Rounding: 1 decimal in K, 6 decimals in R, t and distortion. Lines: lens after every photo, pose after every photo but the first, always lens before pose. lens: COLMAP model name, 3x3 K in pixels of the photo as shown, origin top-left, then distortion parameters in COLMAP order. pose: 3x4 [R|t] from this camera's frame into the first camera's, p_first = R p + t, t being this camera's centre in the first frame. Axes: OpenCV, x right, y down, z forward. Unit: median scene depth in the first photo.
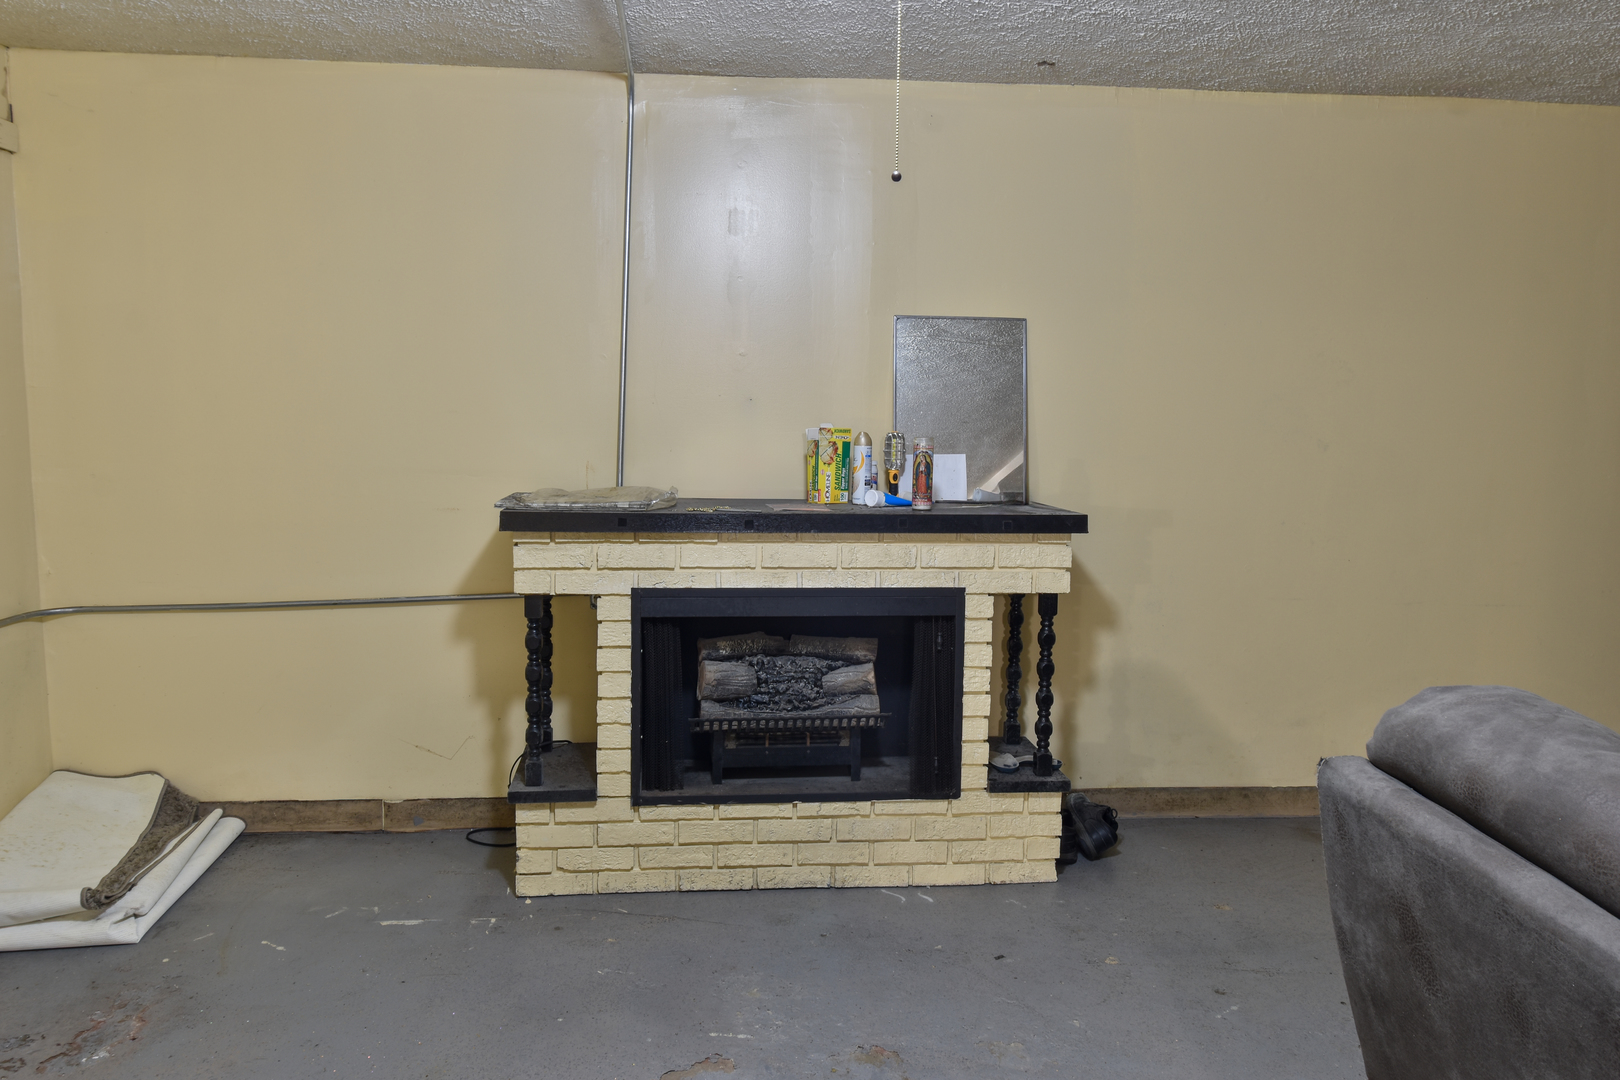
lens RADIAL K [[1142.0, 0, 843.3], [0, 1142.0, 530.5], [0, 0, 1]] dist [0.037267, -0.032836]
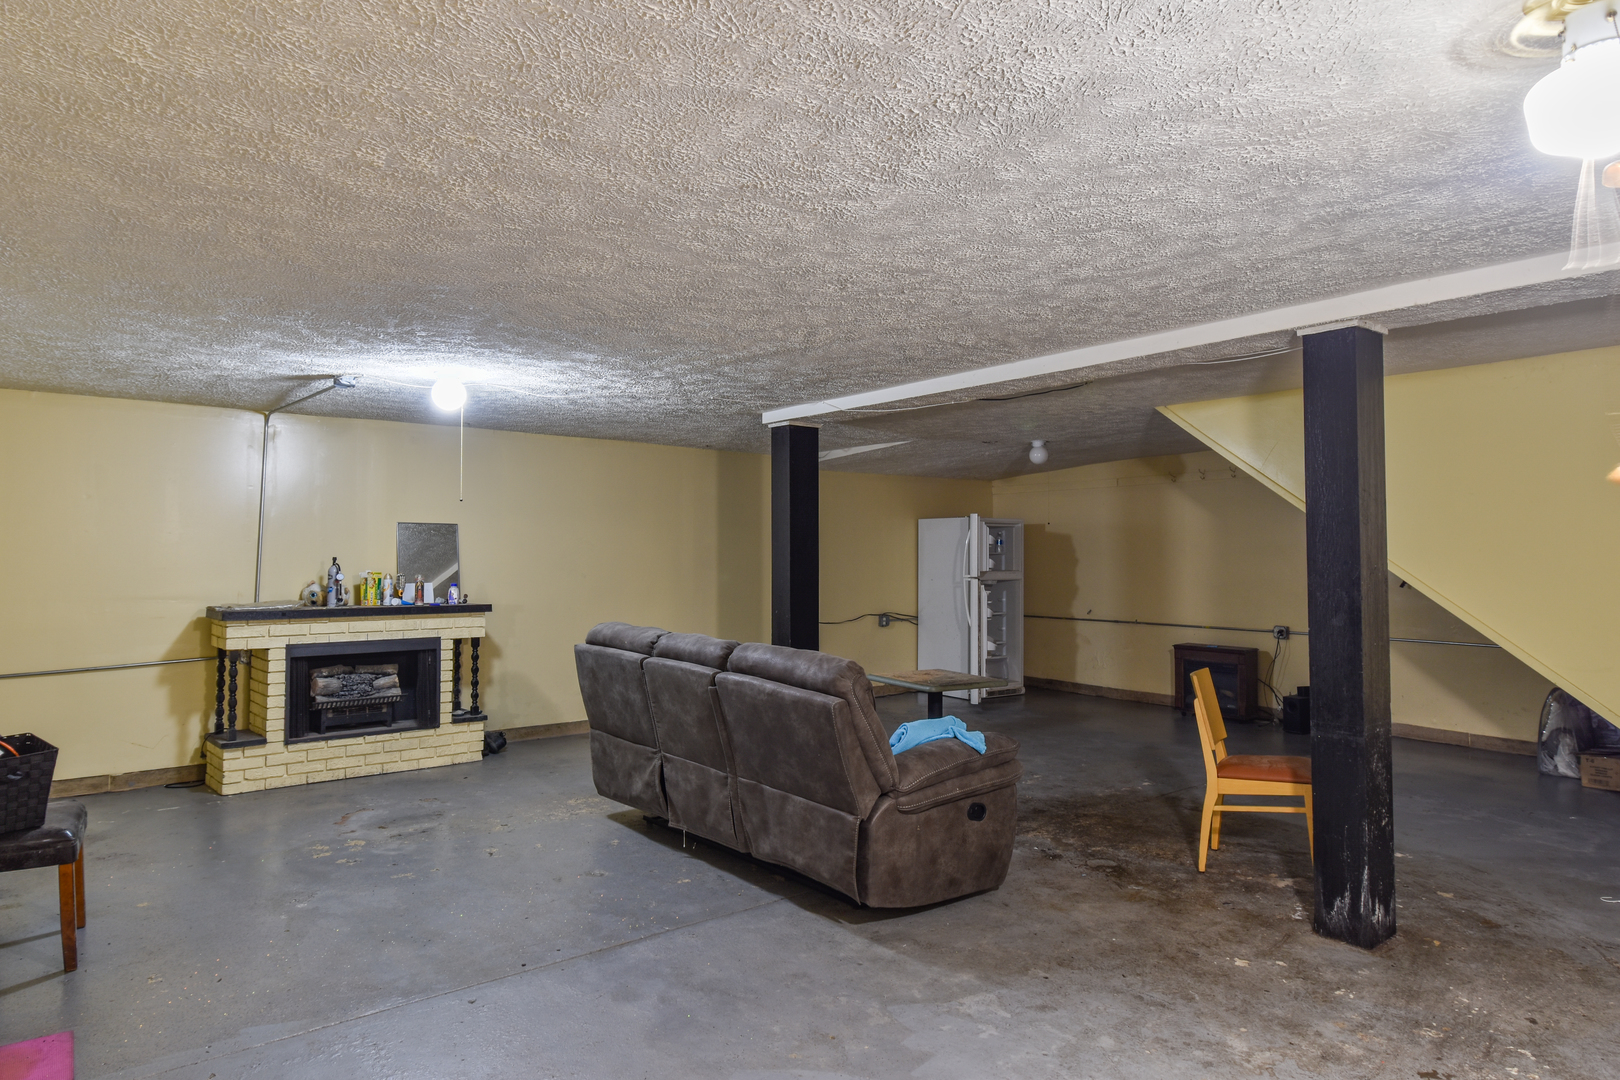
lens RADIAL K [[899.4, 0, 810.2], [0, 899.4, 532.8], [0, 0, 1]] dist [0.026603, -0.025800]
pose [[0.815650, 0.003804, 0.578534, -0.352029], [0.079242, 0.989819, -0.118229, 0.117438], [-0.573094, 0.142278, 0.807044, -0.987421]]
